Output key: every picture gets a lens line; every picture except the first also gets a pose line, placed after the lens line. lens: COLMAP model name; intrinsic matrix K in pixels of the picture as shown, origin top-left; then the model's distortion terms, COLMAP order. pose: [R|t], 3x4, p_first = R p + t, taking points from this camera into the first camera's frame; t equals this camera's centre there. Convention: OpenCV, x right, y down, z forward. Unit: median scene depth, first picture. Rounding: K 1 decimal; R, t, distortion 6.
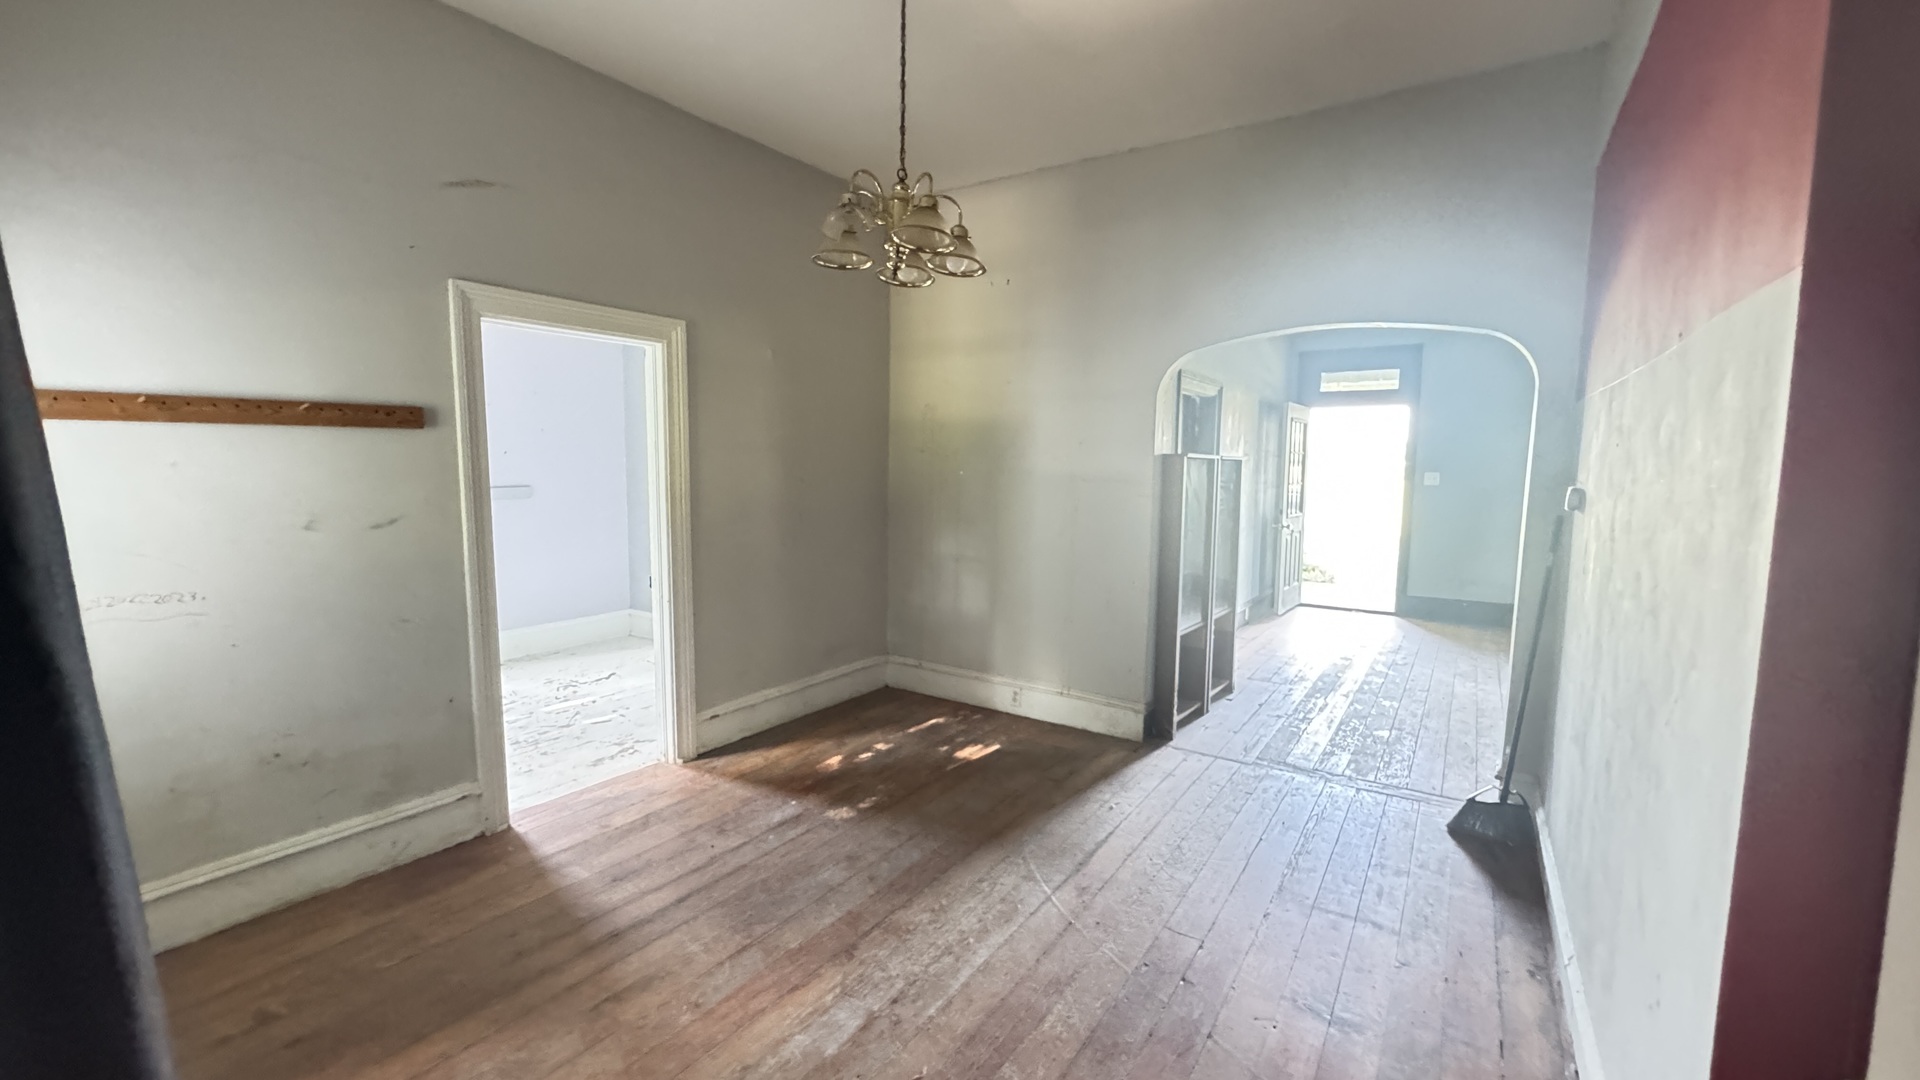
lens RADIAL K [[769.3, 0, 960.0], [0, 769.3, 540.0], [0, 0, 1]] dist [-0.001765, -0.000156]
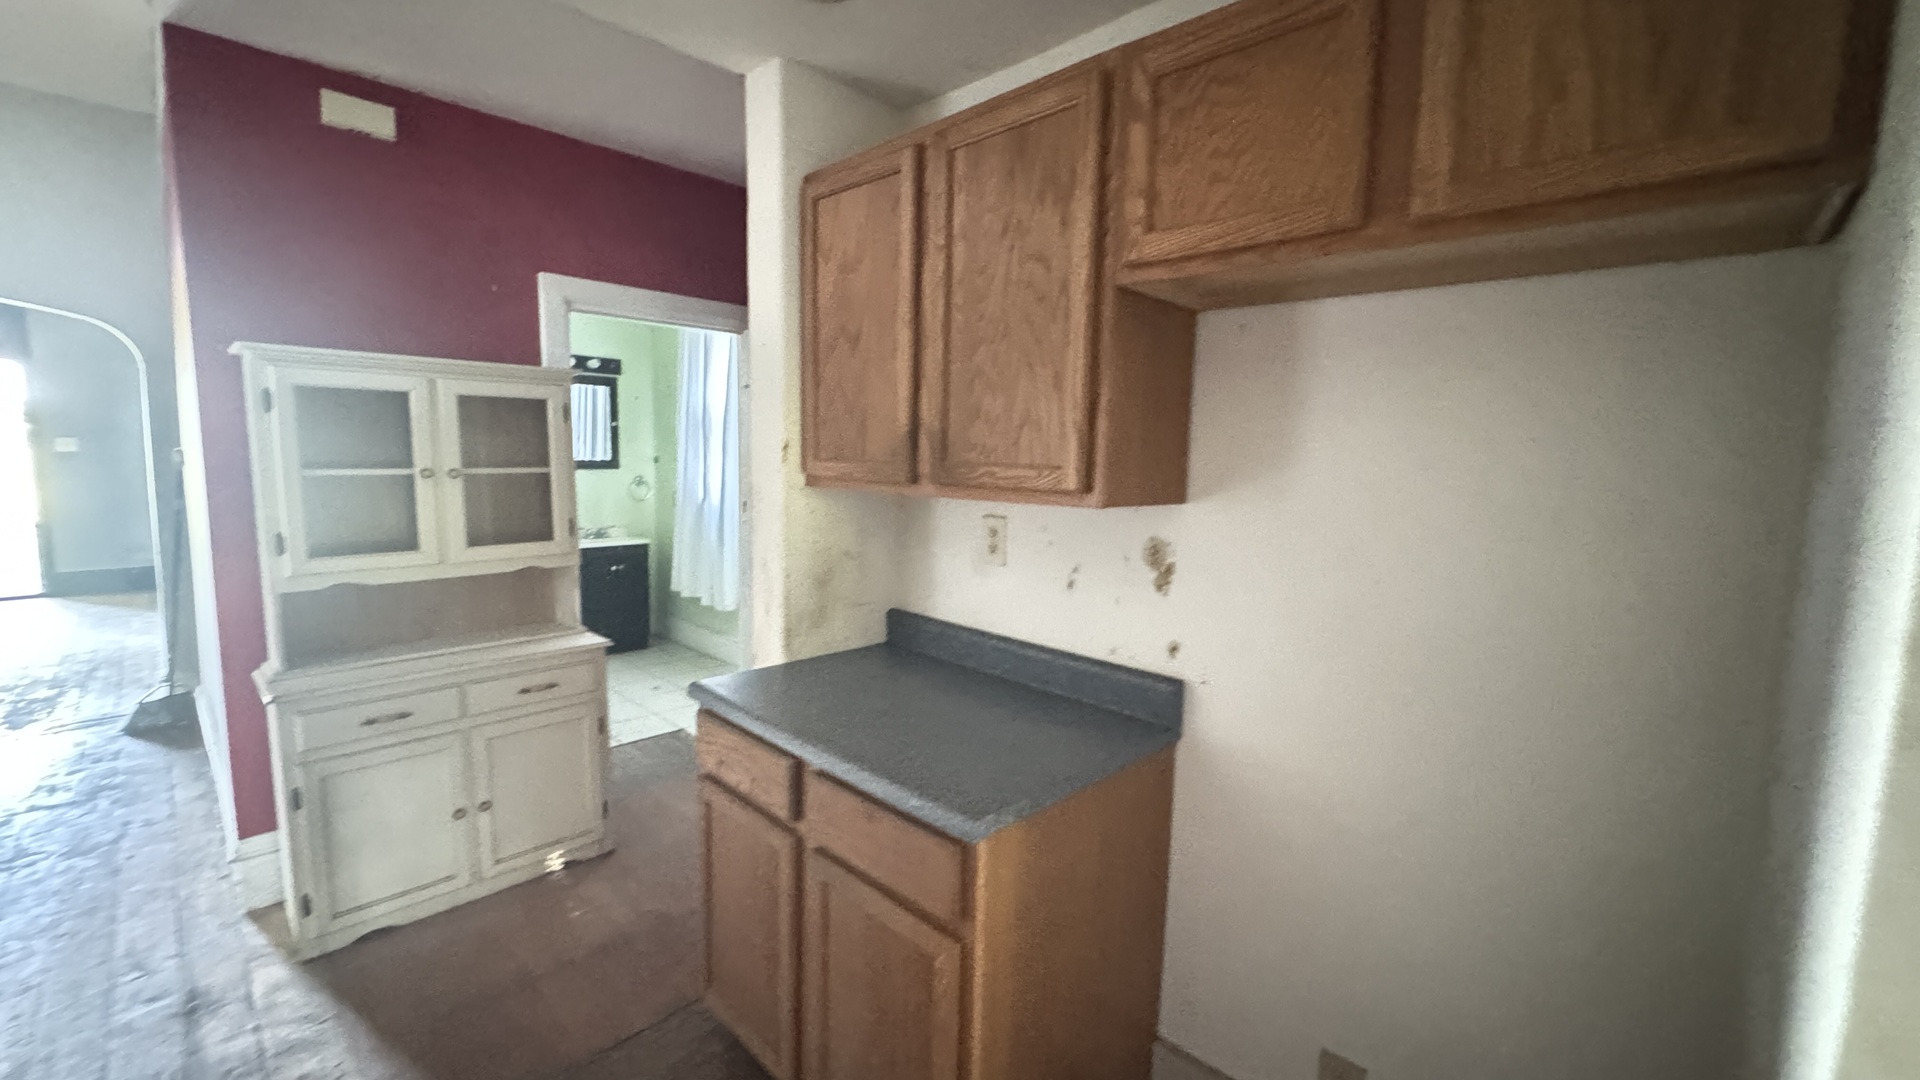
lens RADIAL K [[769.3, 0, 960.0], [0, 769.3, 540.0], [0, 0, 1]] dist [-0.001765, -0.000156]
pose [[0.174604, -0.123458, 0.976868, -0.334575], [0.075280, 0.990878, 0.111773, 0.034373], [-0.981757, 0.054023, 0.182305, -0.635617]]
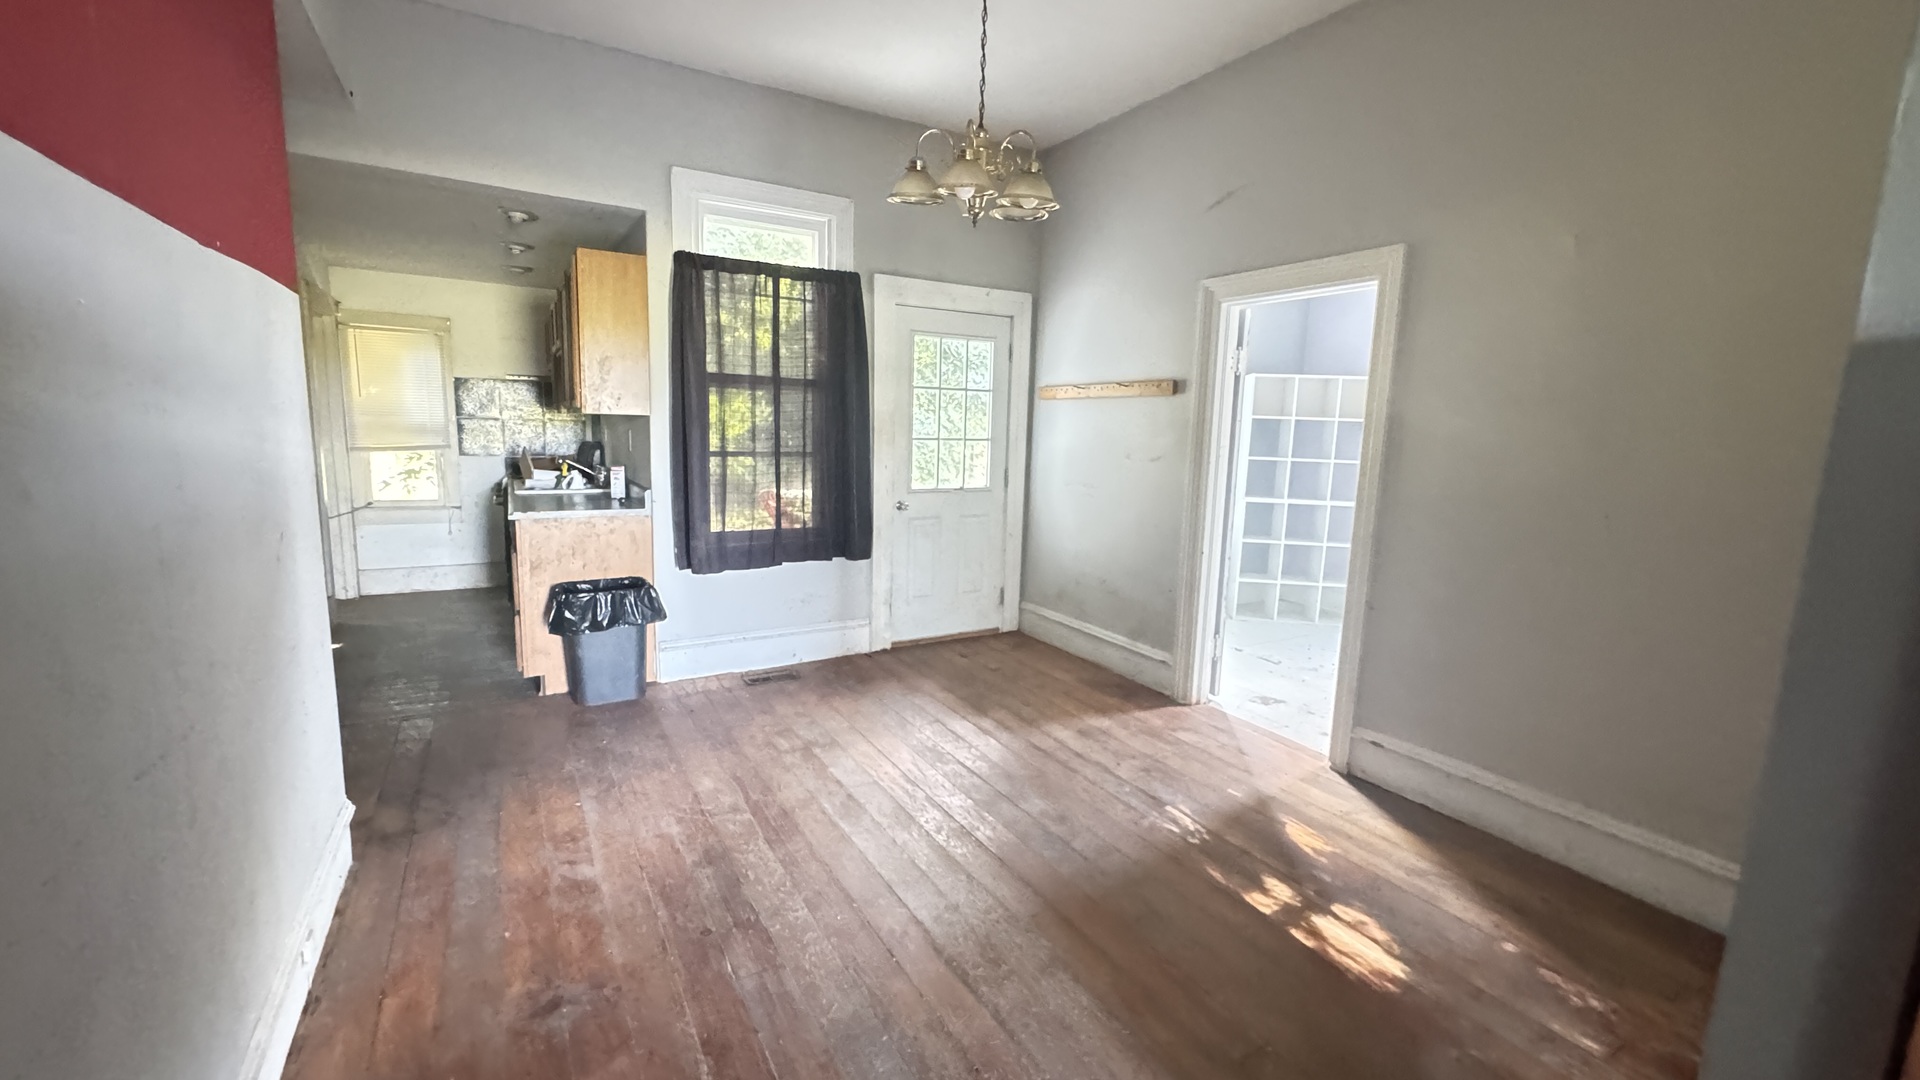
lens RADIAL K [[769.1, 0, 960.0], [0, 769.1, 540.0], [0, 0, 1]] dist [-0.002929, 0.000000]
pose [[-0.426233, 0.116676, -0.897057, 0.746198], [-0.126770, 0.974158, 0.186938, -0.093637], [0.895687, 0.193400, -0.400427, 1.211008]]
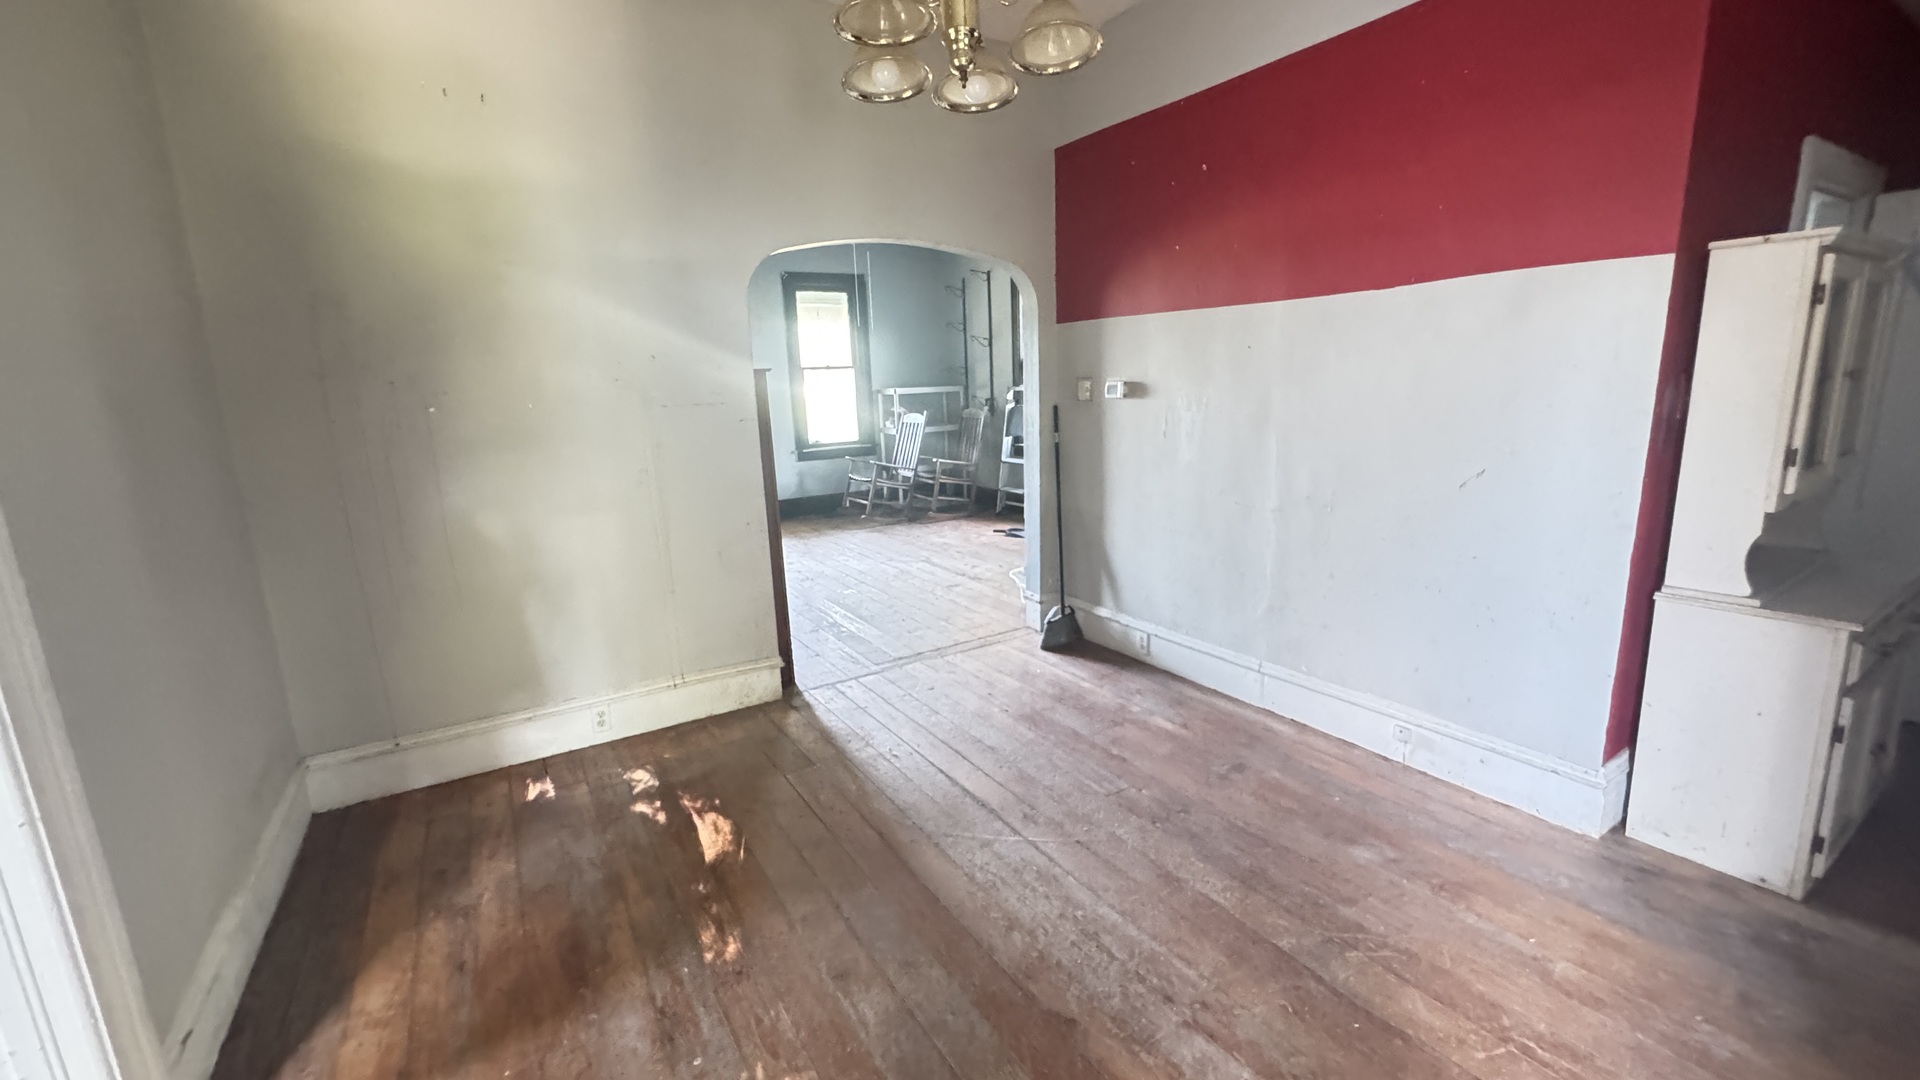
lens RADIAL K [[769.3, 0, 960.0], [0, 769.3, 540.0], [0, 0, 1]] dist [-0.001765, -0.000156]
pose [[0.413613, -0.210468, 0.885792, -0.612321], [0.136172, 0.976271, 0.168382, -0.053774], [-0.900212, 0.050976, 0.432458, 0.600751]]
